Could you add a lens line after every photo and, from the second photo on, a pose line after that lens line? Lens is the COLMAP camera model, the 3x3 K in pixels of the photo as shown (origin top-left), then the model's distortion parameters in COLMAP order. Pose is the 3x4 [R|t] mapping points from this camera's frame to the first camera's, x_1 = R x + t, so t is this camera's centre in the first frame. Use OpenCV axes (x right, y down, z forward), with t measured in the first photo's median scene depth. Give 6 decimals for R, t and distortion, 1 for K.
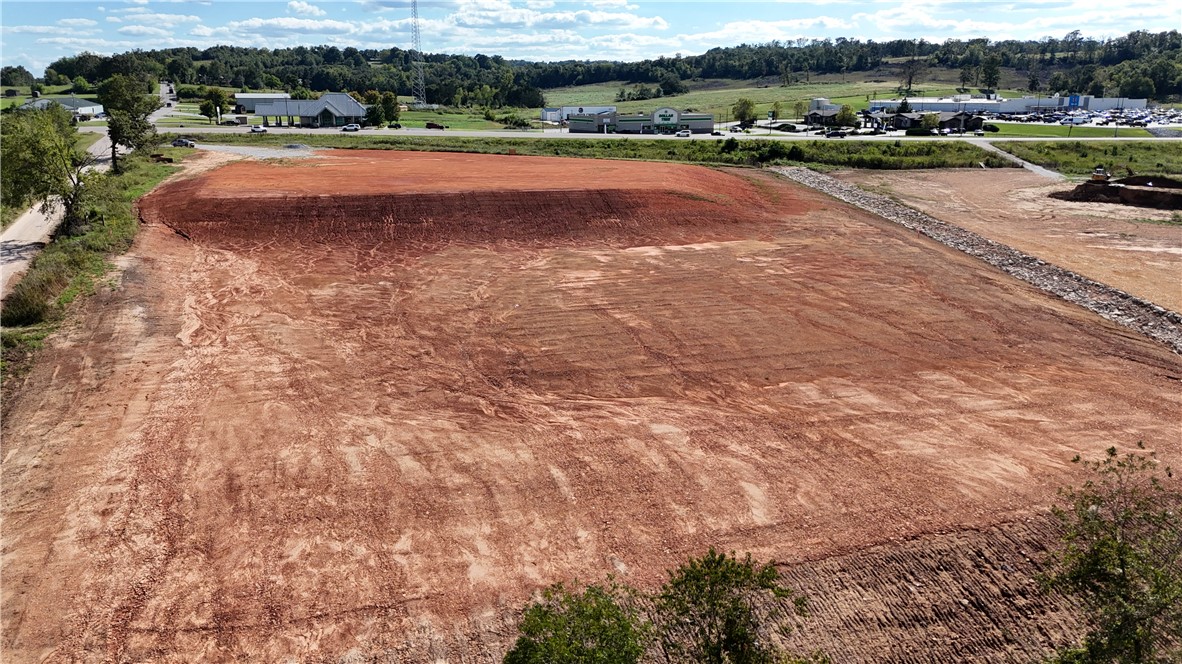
lens RADIAL K [[876.0, 0, 587.7], [0, 876.0, 338.7], [0, 0, 1]] dist [0.071981, -0.070242]
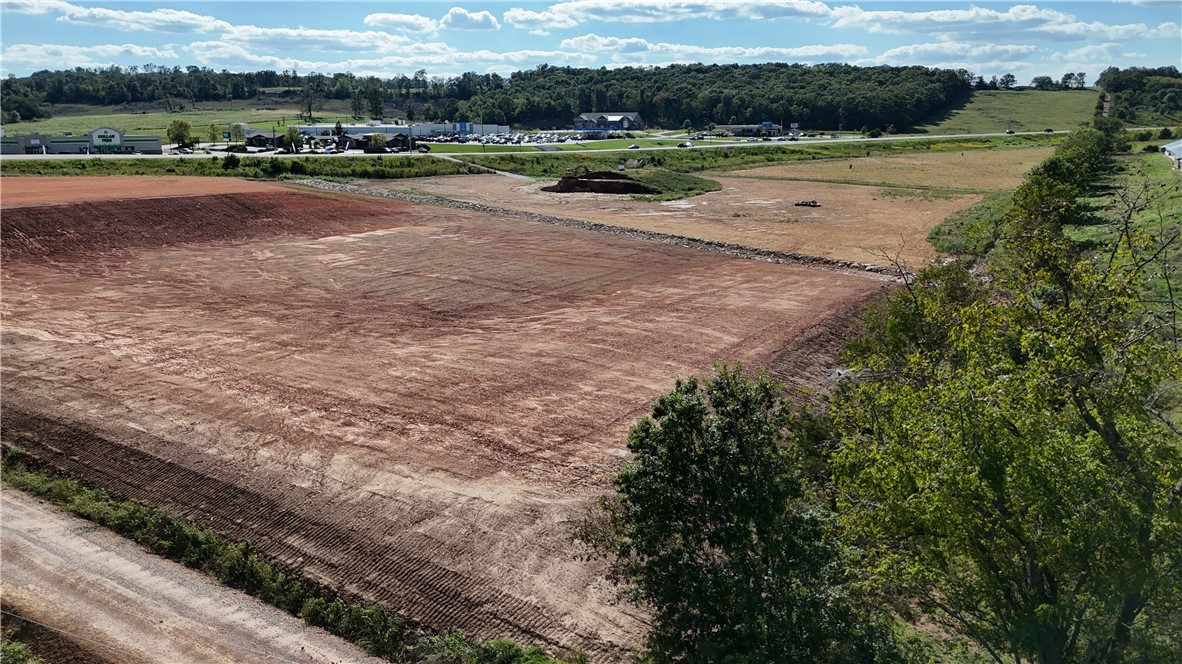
lens RADIAL K [[876.0, 0, 594.1], [0, 876.0, 337.9], [0, 0, 1]] dist [0.071981, -0.070242]
pose [[0.760745, -0.155016, 0.630267, -0.139160], [0.177689, 0.983703, 0.027471, 0.015734], [-0.624254, 0.091093, 0.775892, -0.010507]]
